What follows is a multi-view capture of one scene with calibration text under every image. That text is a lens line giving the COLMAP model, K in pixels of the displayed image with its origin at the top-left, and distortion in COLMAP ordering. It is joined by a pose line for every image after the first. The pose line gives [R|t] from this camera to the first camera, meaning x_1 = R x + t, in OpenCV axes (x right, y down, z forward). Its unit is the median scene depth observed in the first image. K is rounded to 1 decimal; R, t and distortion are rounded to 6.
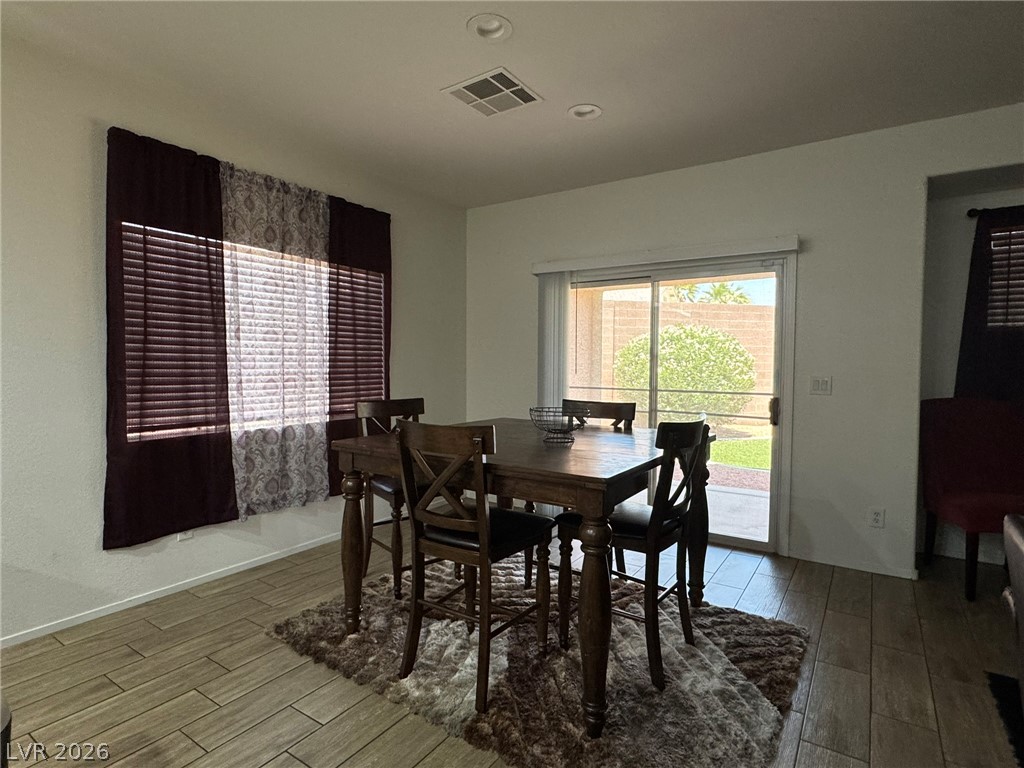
lens RADIAL K [[541.1, 0, 512.0], [0, 541.1, 383.9], [0, 0, 1]] dist [-0.003239, 0.000015]
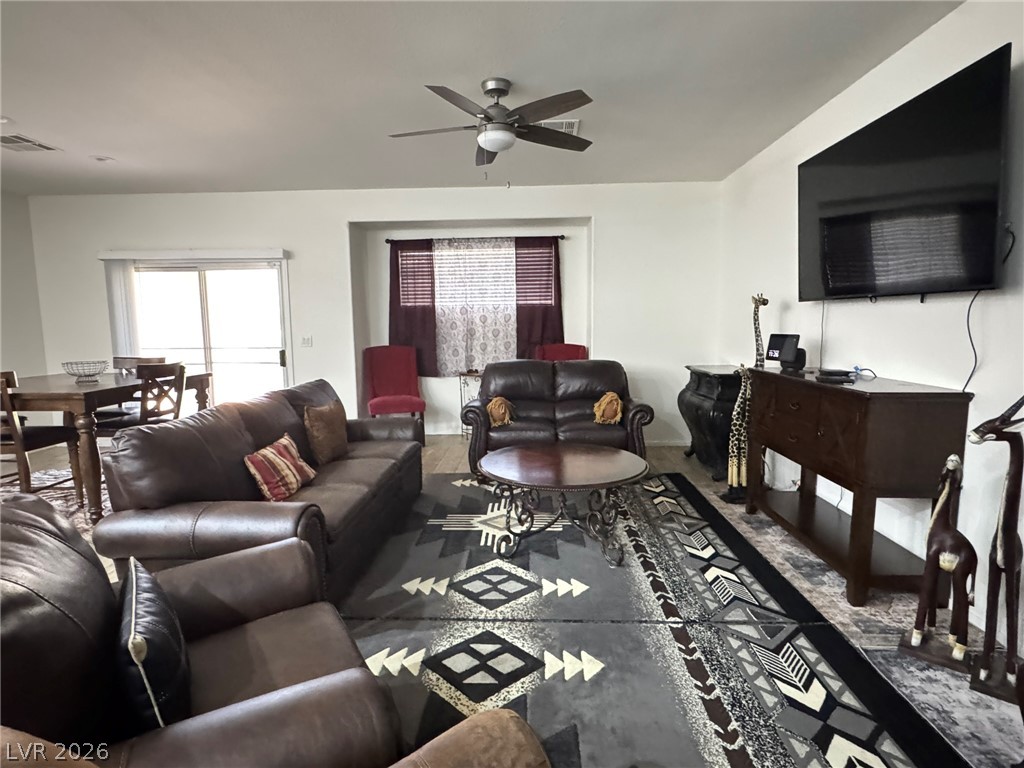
lens RADIAL K [[541.1, 0, 511.1], [0, 541.1, 386.7], [0, 0, 1]] dist [-0.003239, 0.000015]
pose [[0.854764, -0.077284, 0.513230, 0.238189], [0.034806, 0.995161, 0.091887, 0.010698], [-0.517848, -0.060678, 0.853318, -0.724531]]
